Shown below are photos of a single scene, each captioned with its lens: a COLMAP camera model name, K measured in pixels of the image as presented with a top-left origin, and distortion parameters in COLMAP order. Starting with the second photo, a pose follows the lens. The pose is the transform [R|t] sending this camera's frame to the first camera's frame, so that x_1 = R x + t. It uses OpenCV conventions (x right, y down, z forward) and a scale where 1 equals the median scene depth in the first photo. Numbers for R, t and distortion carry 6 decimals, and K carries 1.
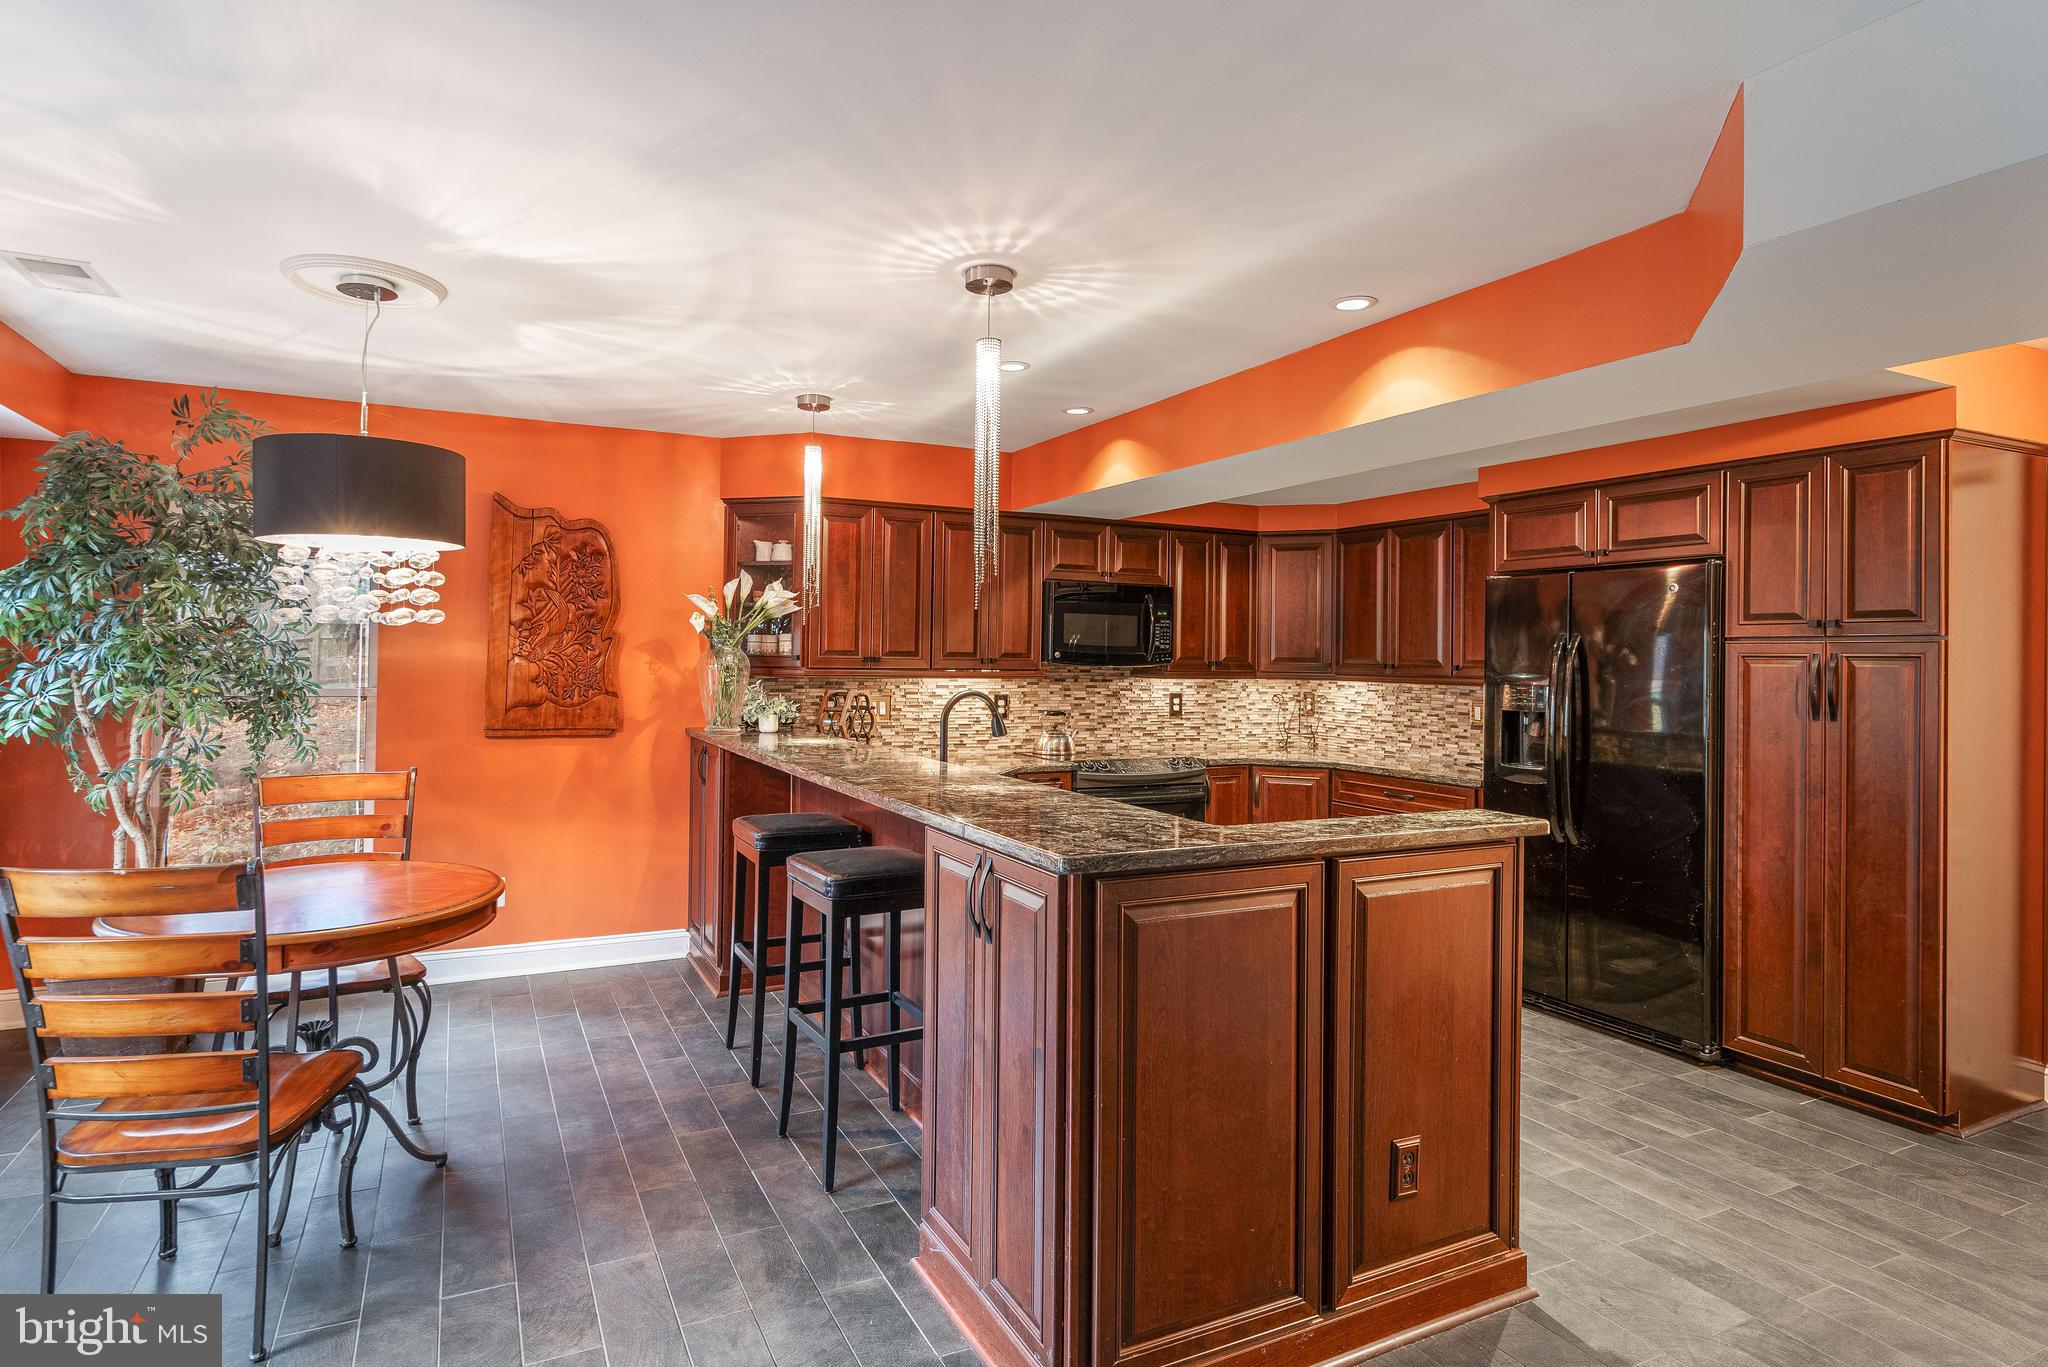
lens RADIAL K [[1067.4, 0, 959.7], [0, 1067.4, 644.7], [0, 0, 1]] dist [0.007099, 0.001015]
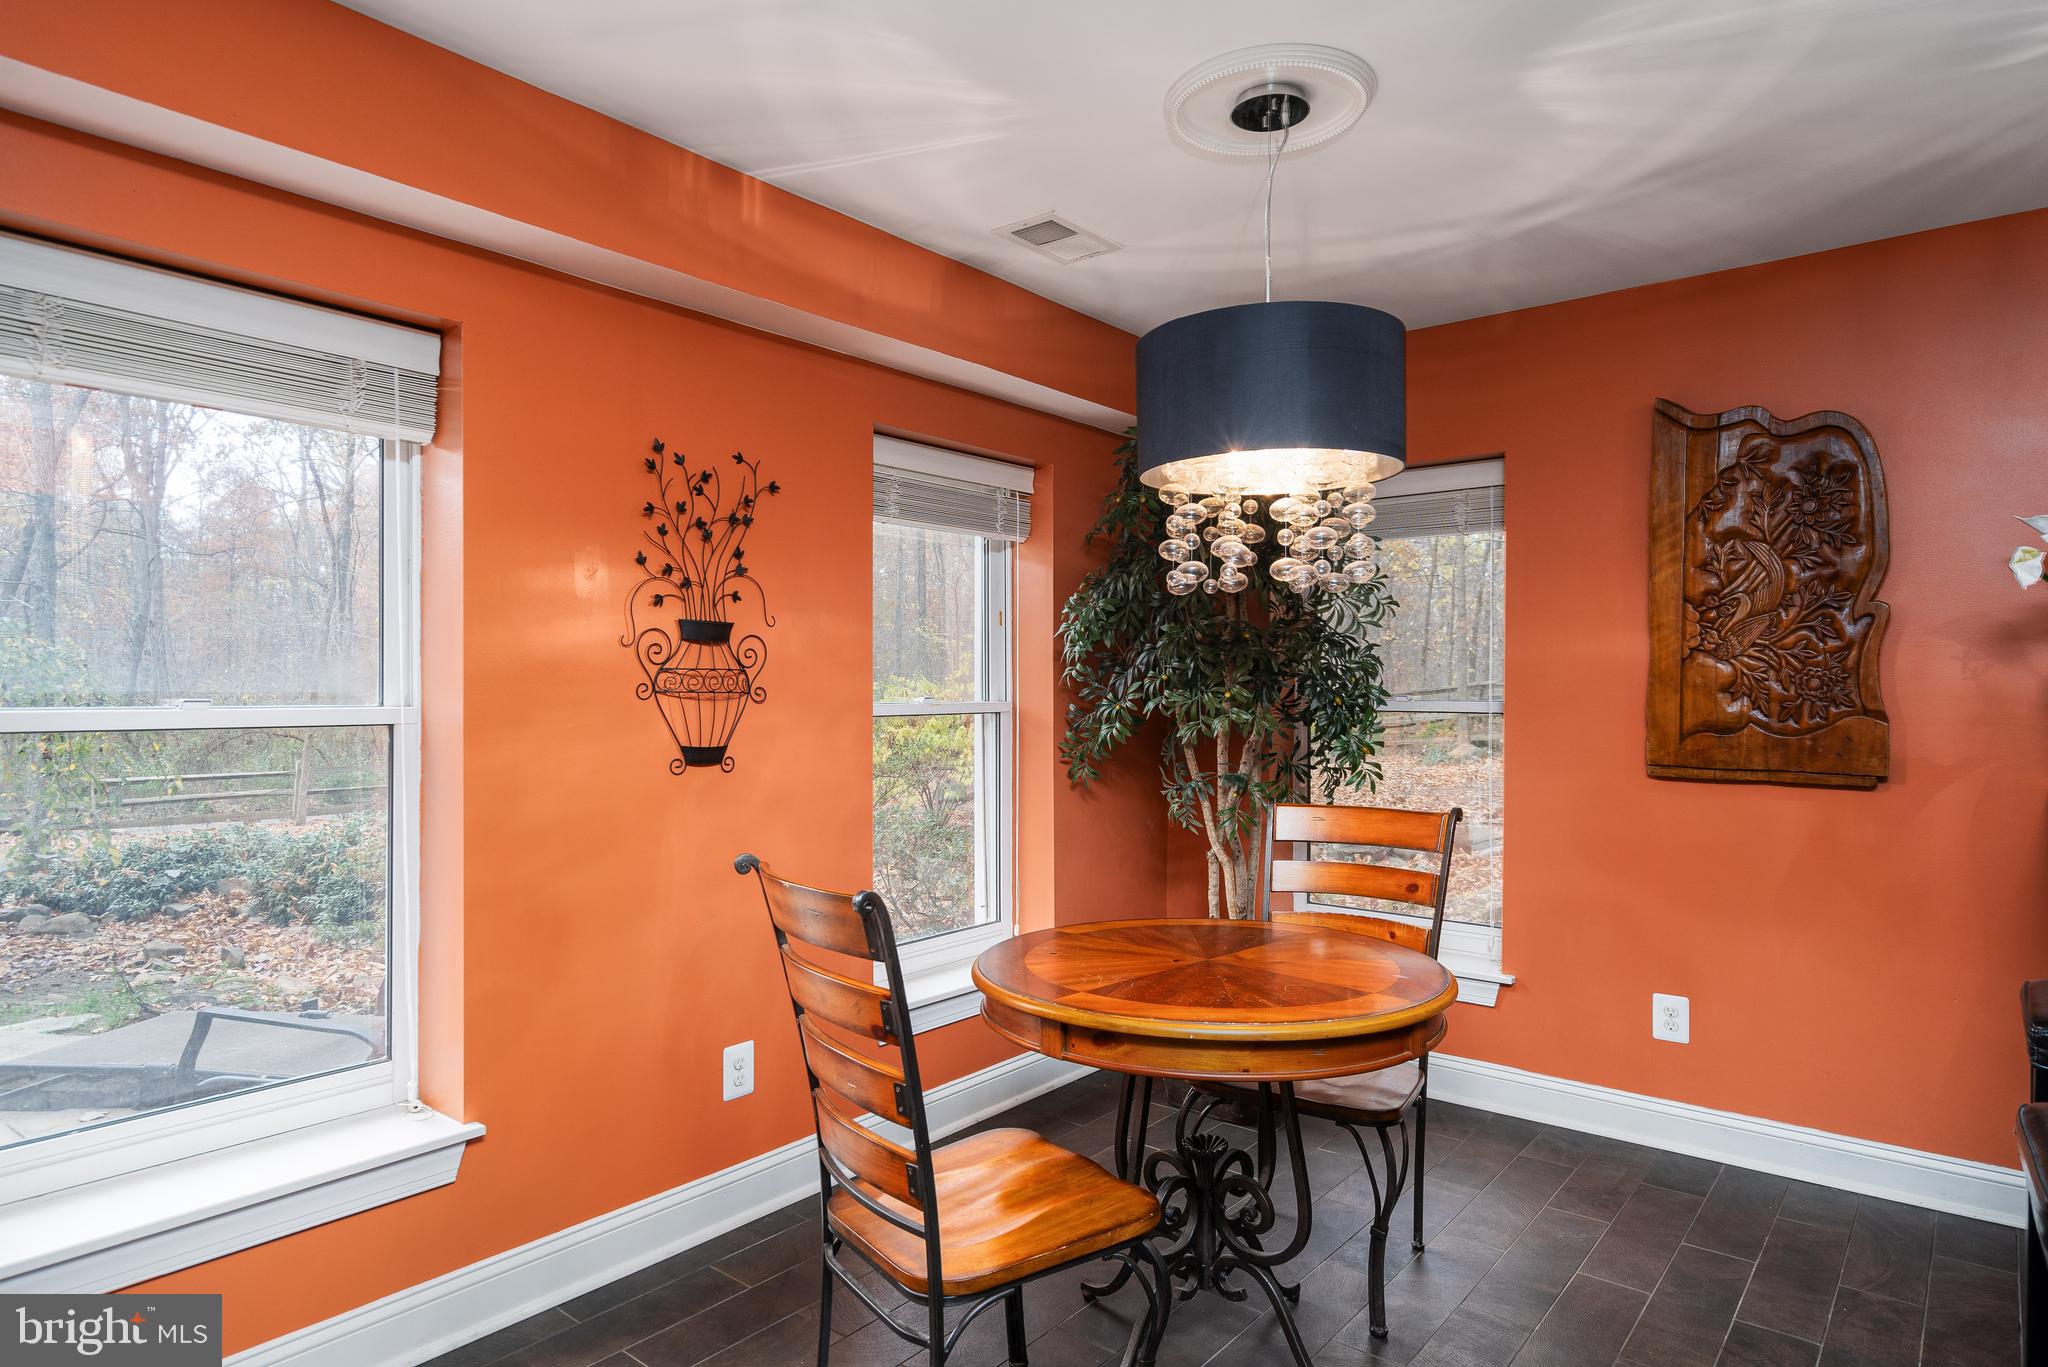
lens RADIAL K [[1193.3, 0, 1022.6], [0, 1193.3, 689.7], [0, 0, 1]] dist [0.000712, 0.000375]
pose [[0.432084, -0.011620, -0.901758, 0.048749], [0.014051, 0.999882, -0.006152, 0.031926], [0.901724, -0.010012, 0.432197, 0.333539]]
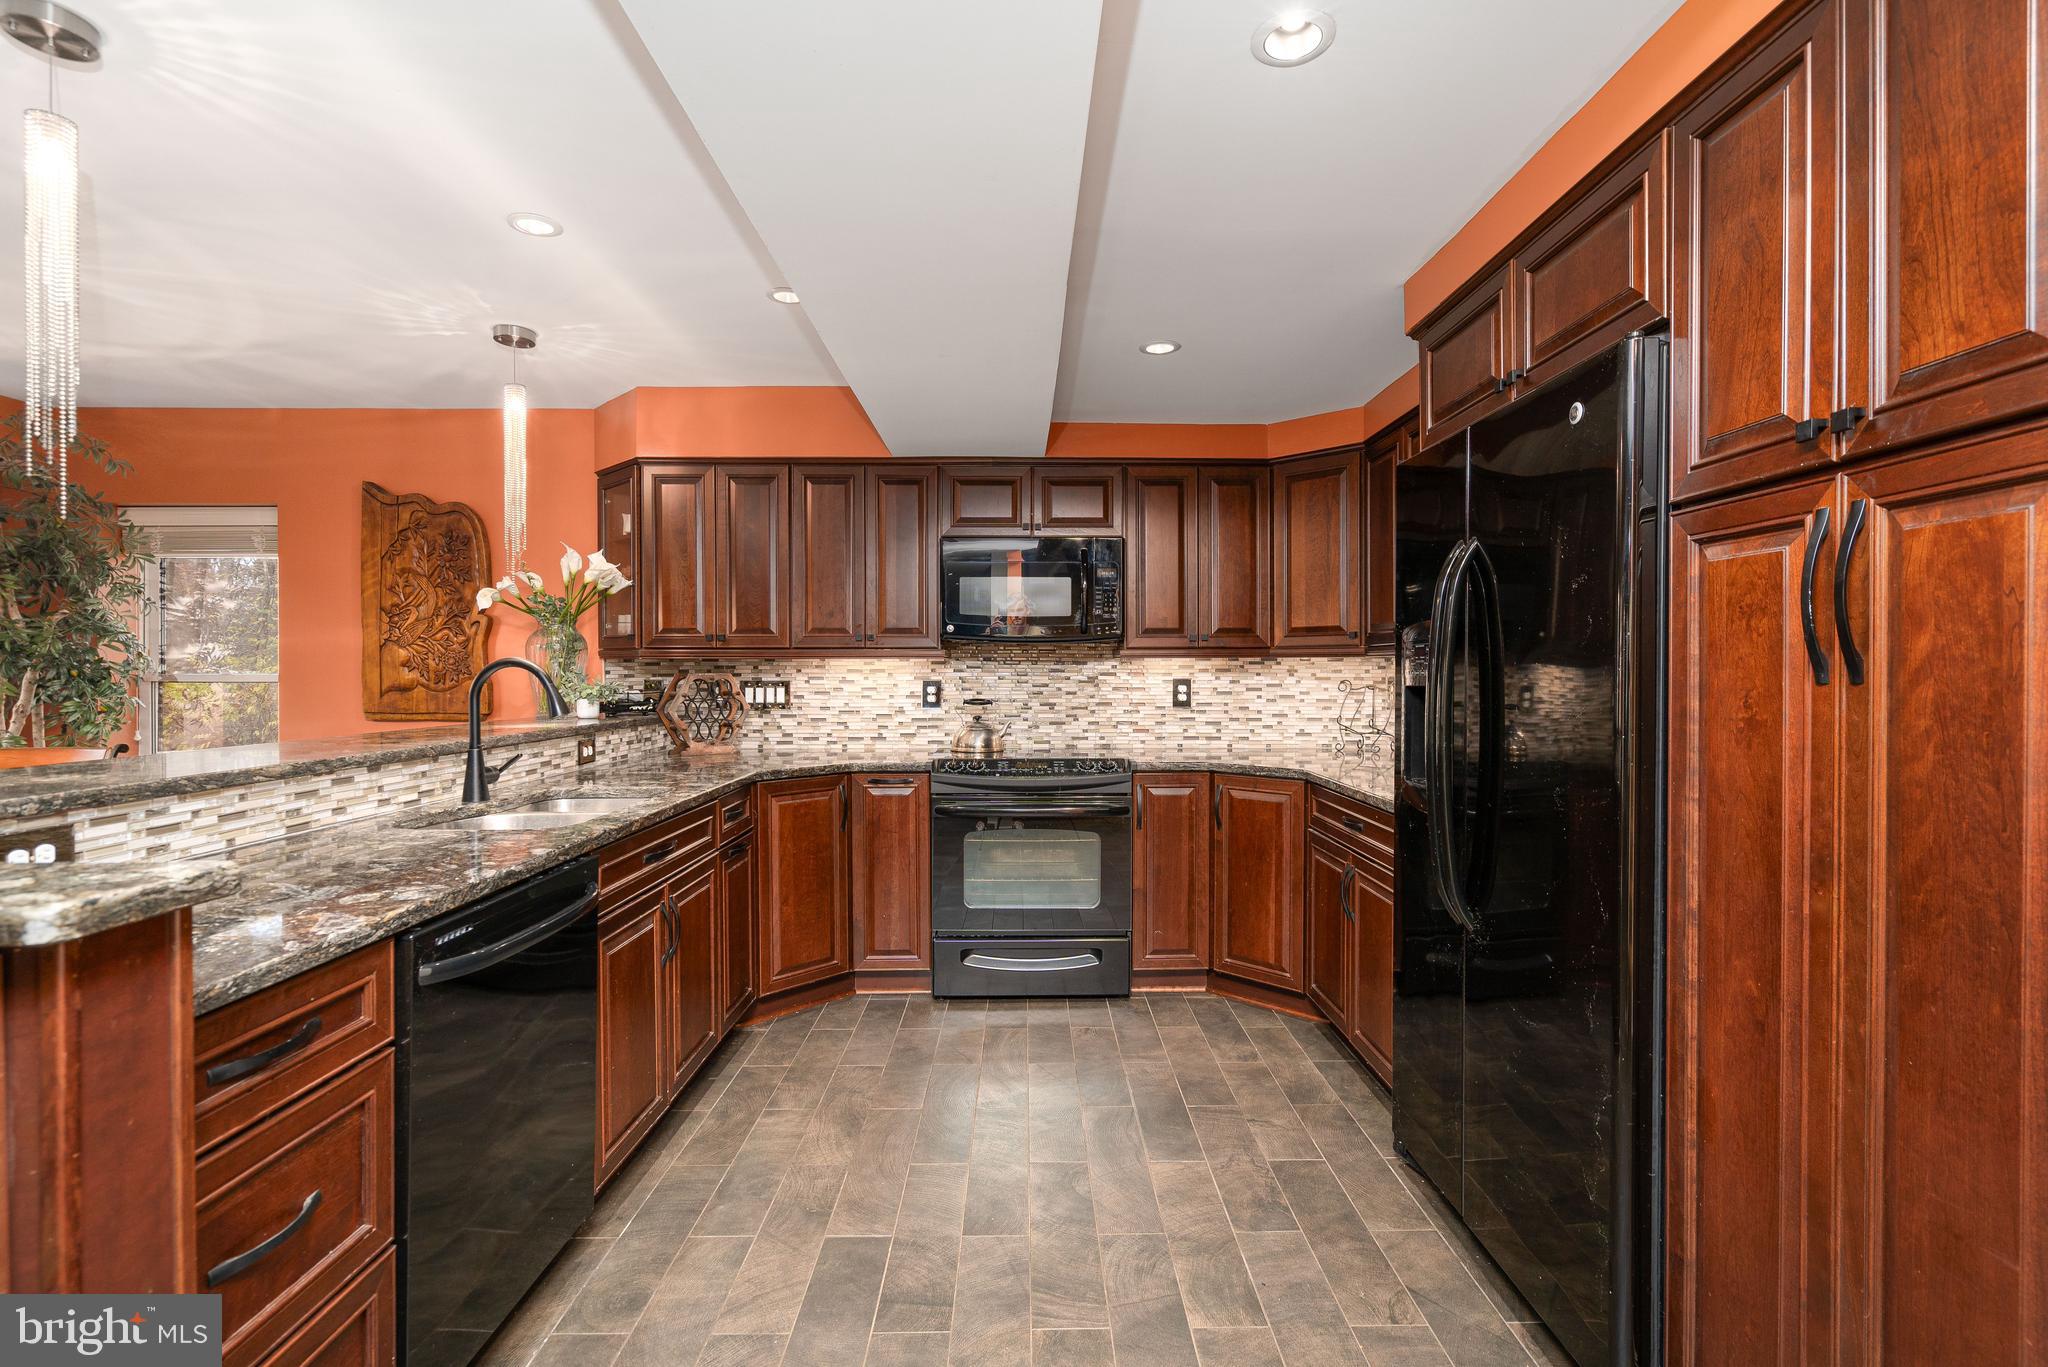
lens RADIAL K [[938.0, 0, 1038.8], [0, 938.0, 680.3], [0, 0, 1]] dist [0.003611, 0.000419]
pose [[0.908604, -0.010282, -0.417531, 0.520655], [0.018514, 0.999706, 0.015670, 0.045015], [0.417247, -0.021968, 0.908527, 0.439765]]
